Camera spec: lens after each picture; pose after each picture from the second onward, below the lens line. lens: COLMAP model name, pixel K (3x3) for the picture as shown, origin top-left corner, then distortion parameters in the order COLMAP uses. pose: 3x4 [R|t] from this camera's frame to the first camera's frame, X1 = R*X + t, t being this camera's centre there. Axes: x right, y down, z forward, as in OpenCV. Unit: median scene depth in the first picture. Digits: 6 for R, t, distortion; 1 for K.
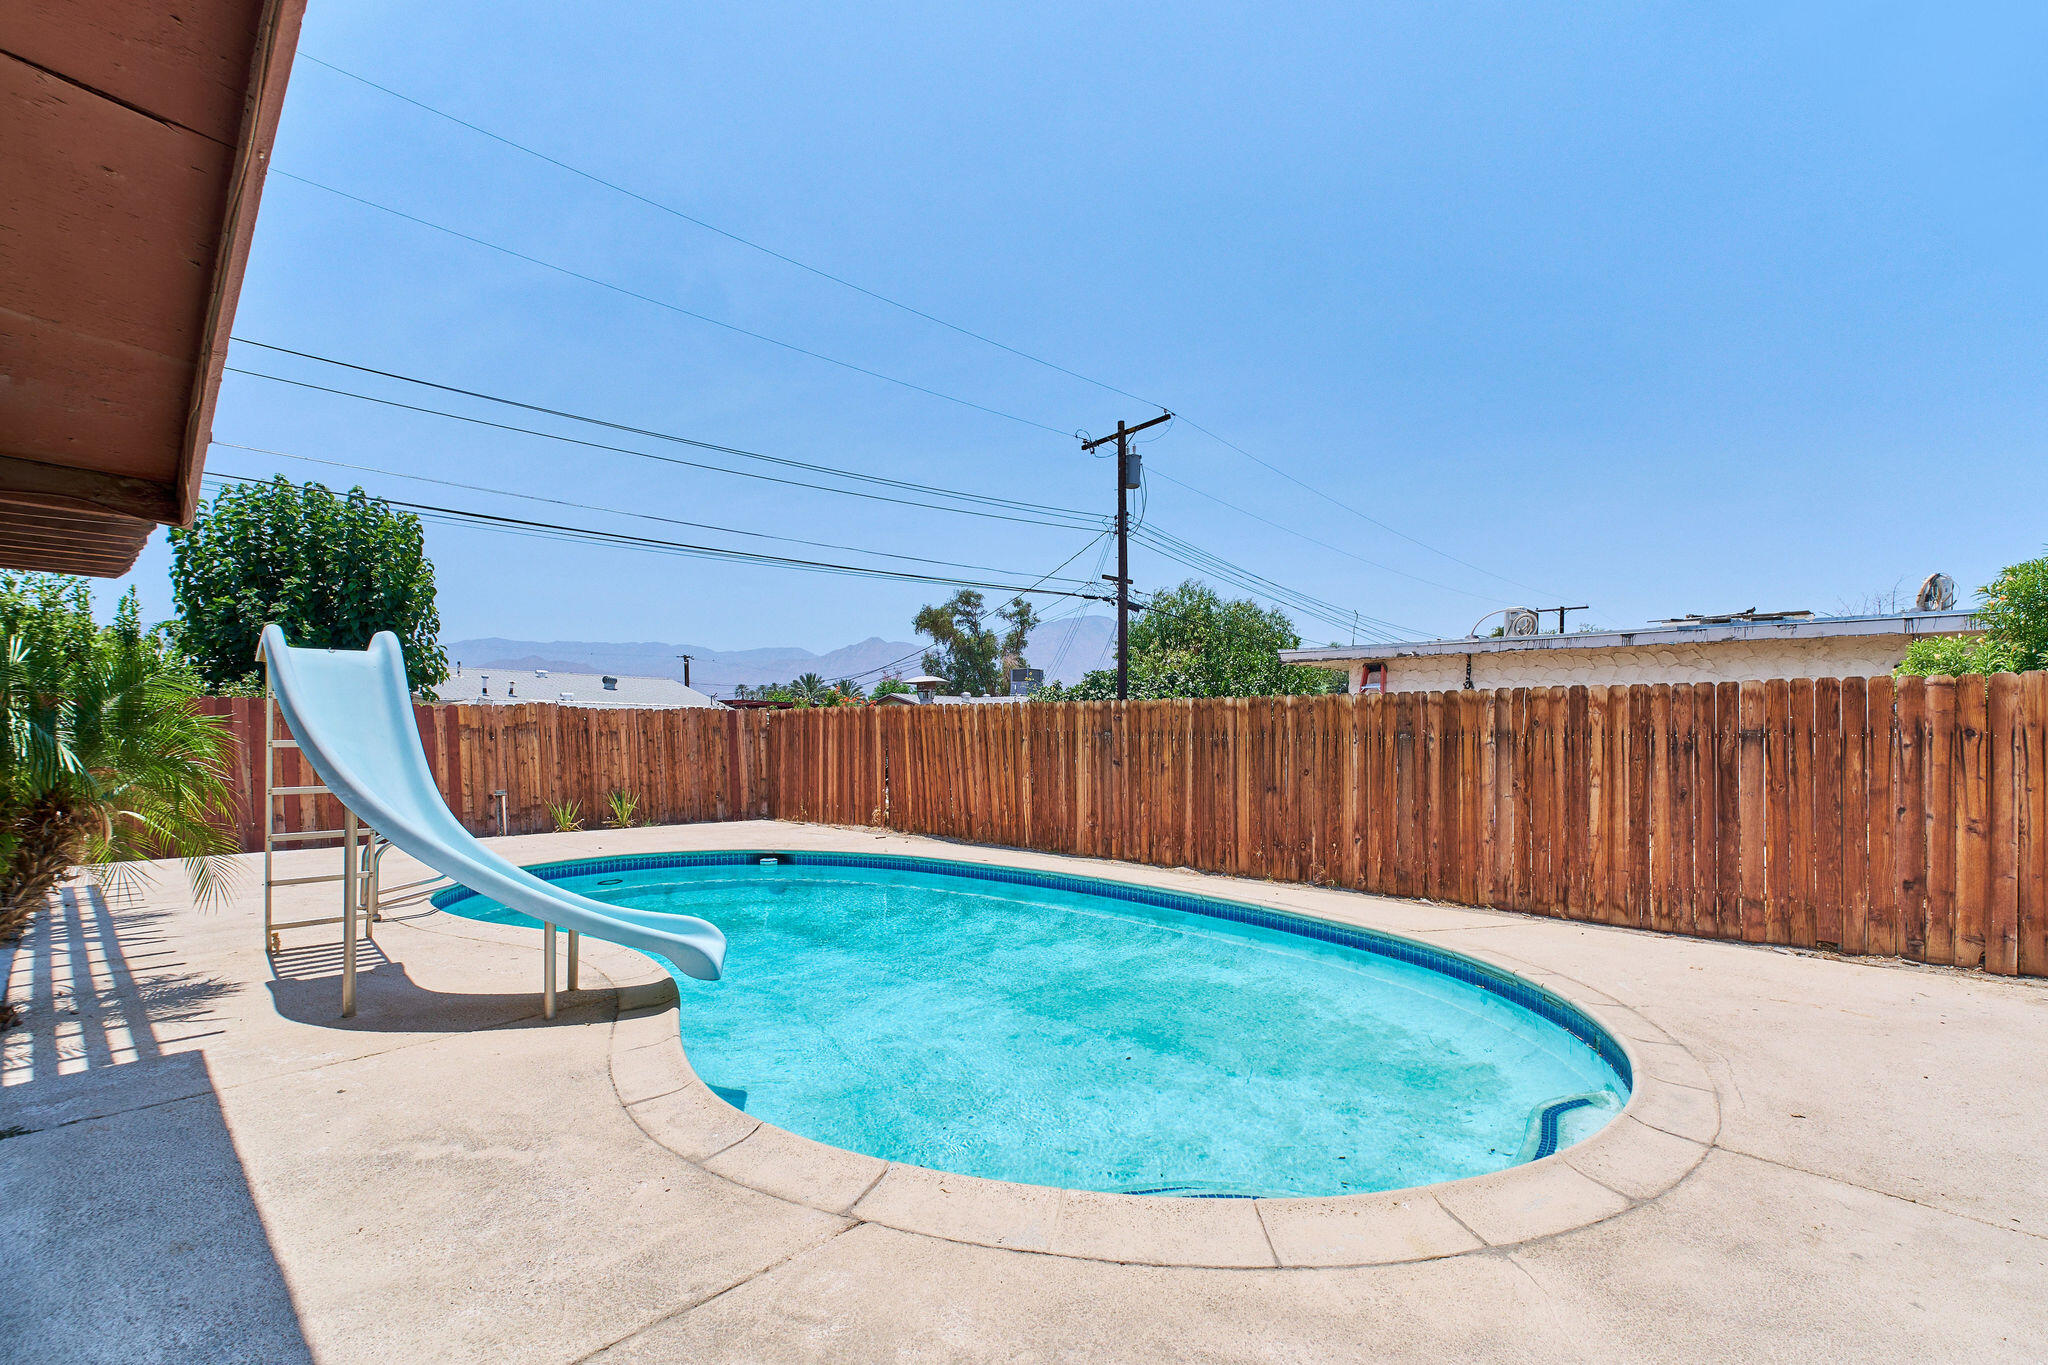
lens RADIAL K [[942.9, 0, 968.3], [0, 942.9, 682.1], [0, 0, 1]] dist [0.002212, 0.000358]
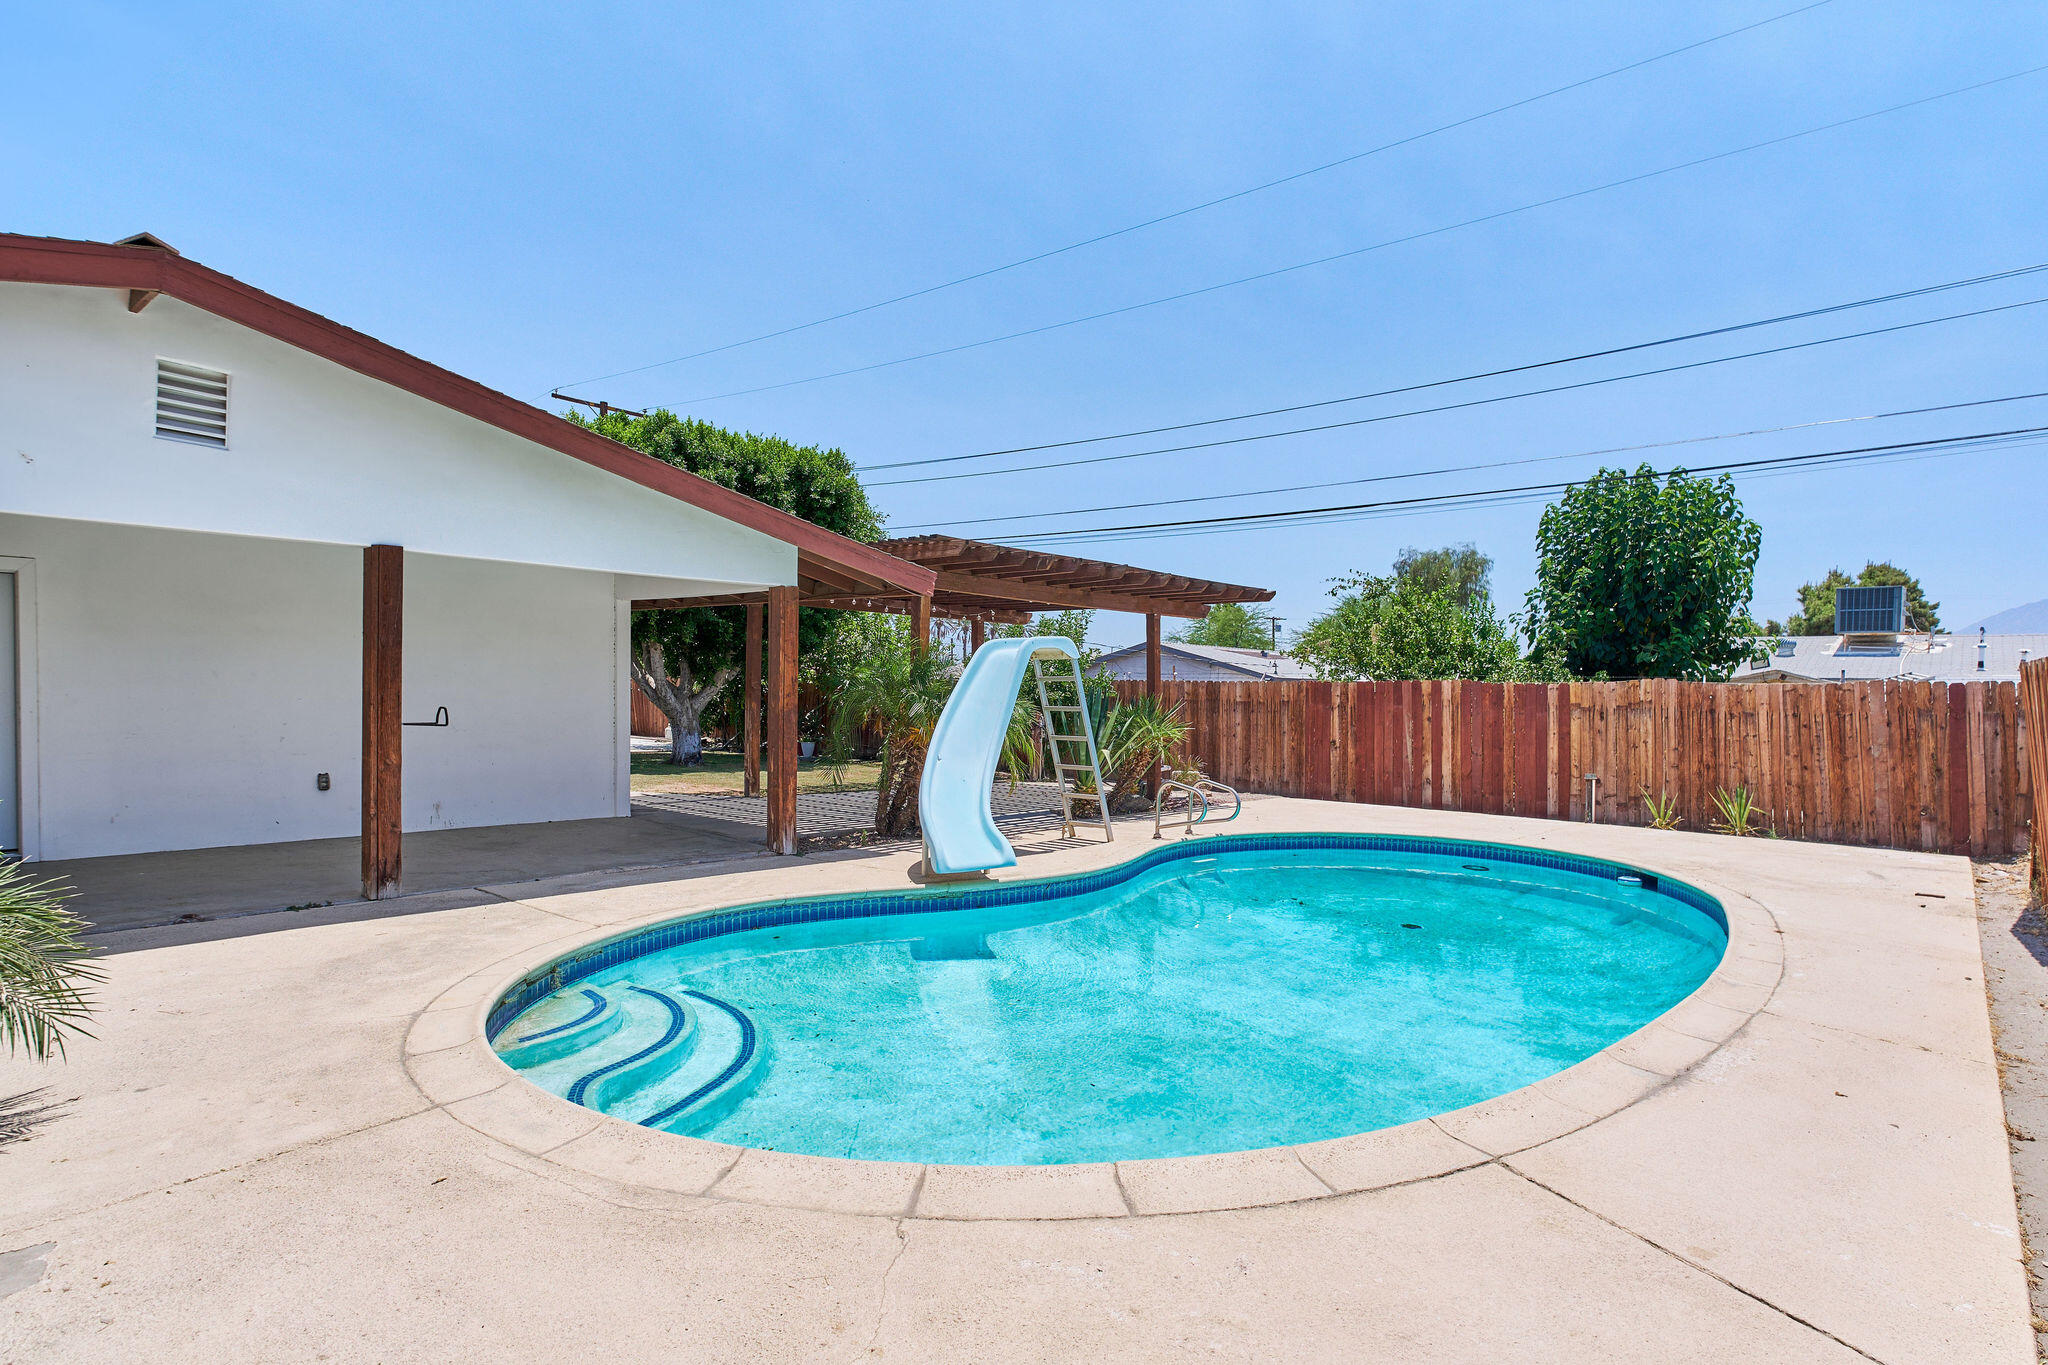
lens RADIAL K [[942.9, 0, 968.3], [0, 942.9, 682.1], [0, 0, 1]] dist [0.002212, 0.000358]
pose [[0.070990, -0.020614, -0.997264, 0.380360], [0.035299, 0.999212, -0.018141, 0.018905], [0.996852, -0.033915, 0.071662, 0.313713]]
